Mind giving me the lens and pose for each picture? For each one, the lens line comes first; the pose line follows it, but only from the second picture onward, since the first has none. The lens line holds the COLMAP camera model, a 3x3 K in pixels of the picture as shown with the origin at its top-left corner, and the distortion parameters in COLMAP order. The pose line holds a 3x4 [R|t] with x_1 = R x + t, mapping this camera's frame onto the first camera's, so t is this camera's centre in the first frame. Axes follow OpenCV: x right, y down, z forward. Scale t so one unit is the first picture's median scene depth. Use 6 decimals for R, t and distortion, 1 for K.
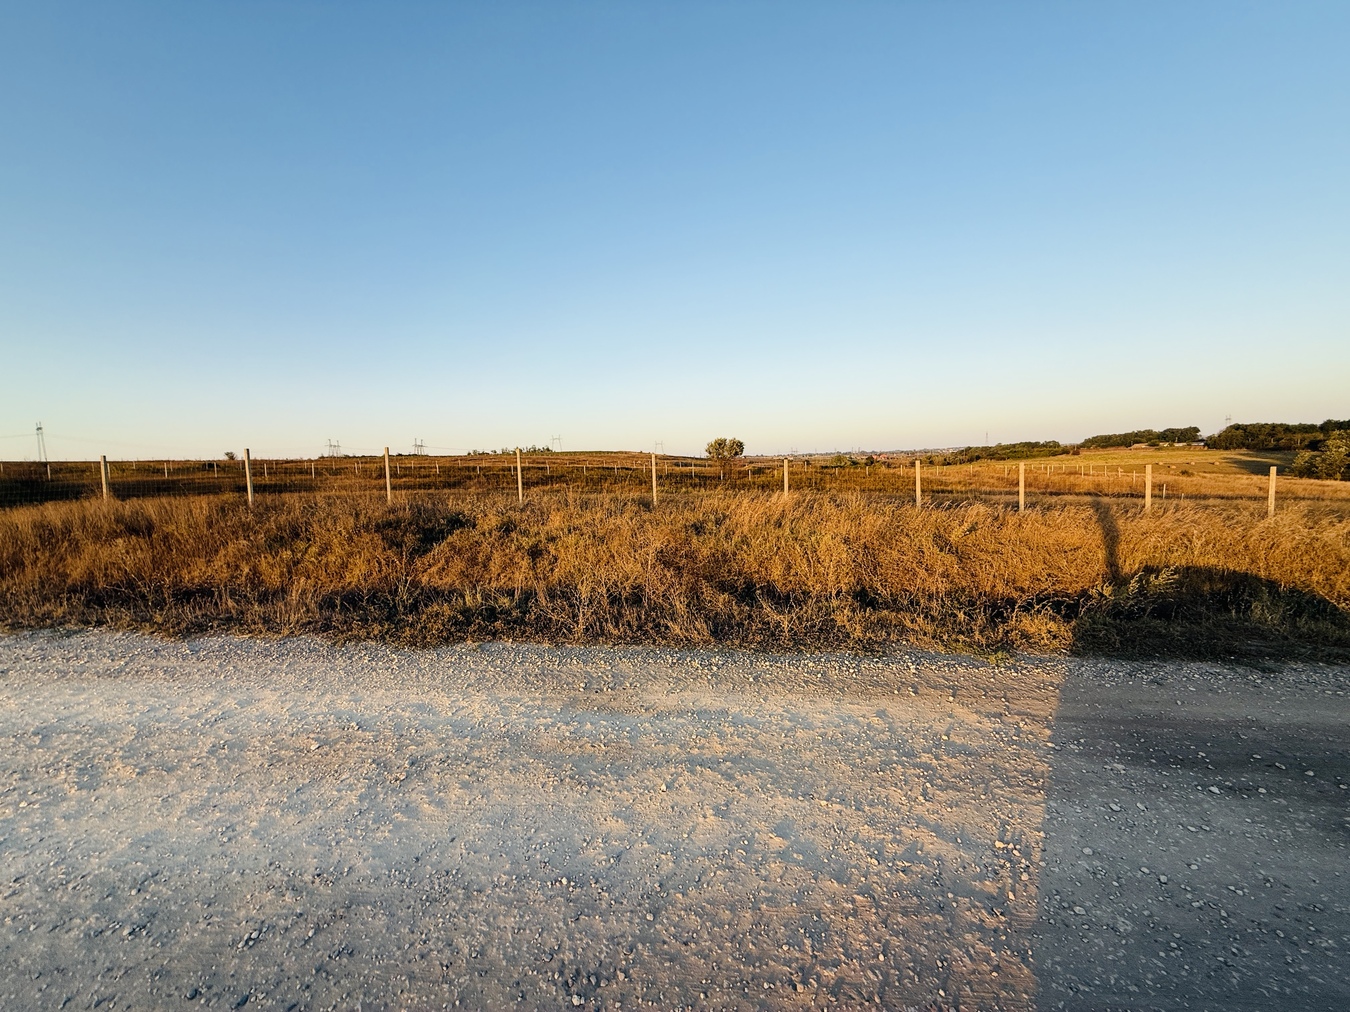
lens RADIAL K [[538.3, 0, 675.0], [0, 538.3, 506.0], [0, 0, 1]] dist [-0.001216, 0.000461]
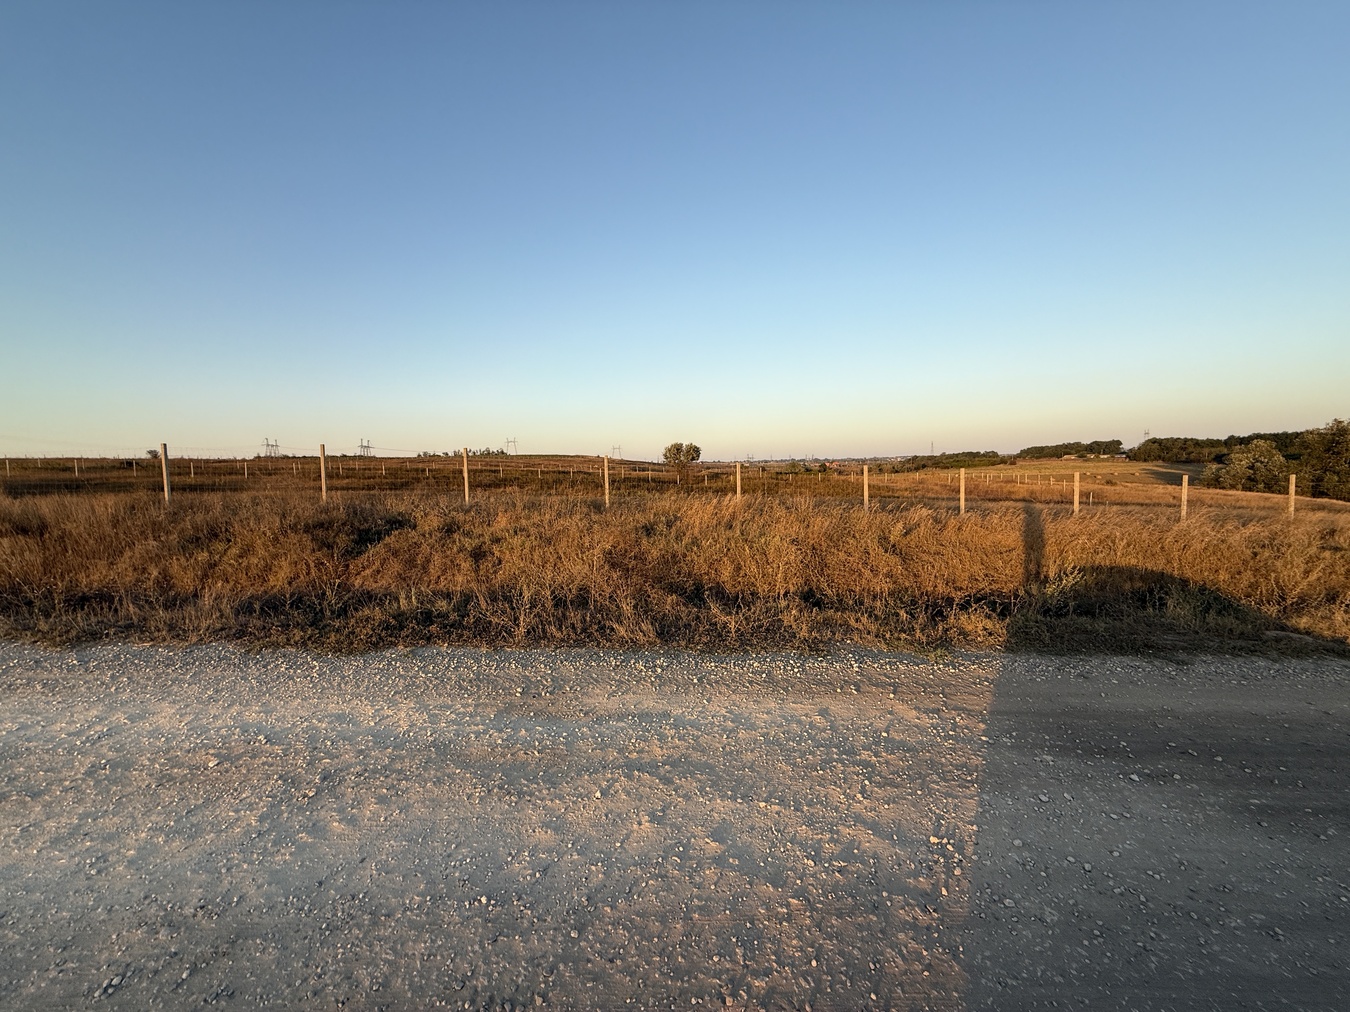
lens RADIAL K [[538.3, 0, 675.0], [0, 538.3, 506.0], [0, 0, 1]] dist [-0.001216, 0.000461]
pose [[0.996810, 0.006318, 0.079559, 0.024309], [-0.005594, 0.999941, -0.009322, 0.013376], [-0.079613, 0.008847, 0.996787, 0.022903]]
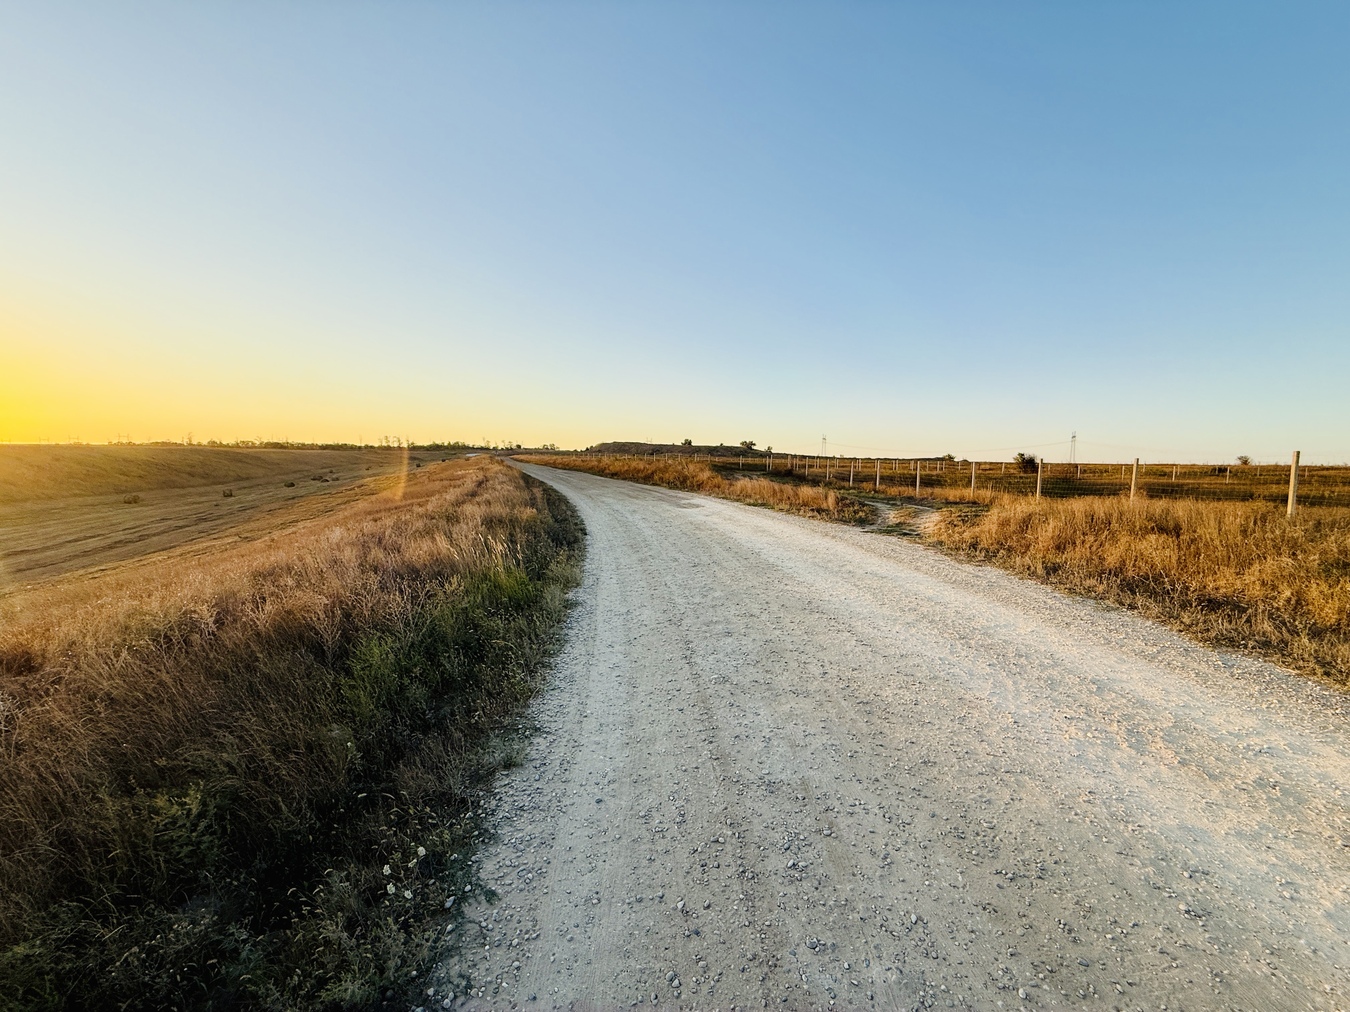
lens RADIAL K [[538.3, 0, 675.0], [0, 538.3, 506.0], [0, 0, 1]] dist [-0.001216, 0.000461]
pose [[0.070608, 0.094171, -0.993049, -0.056770], [-0.101221, 0.991071, 0.086786, 0.010410], [0.992355, 0.094390, 0.079510, -0.070464]]
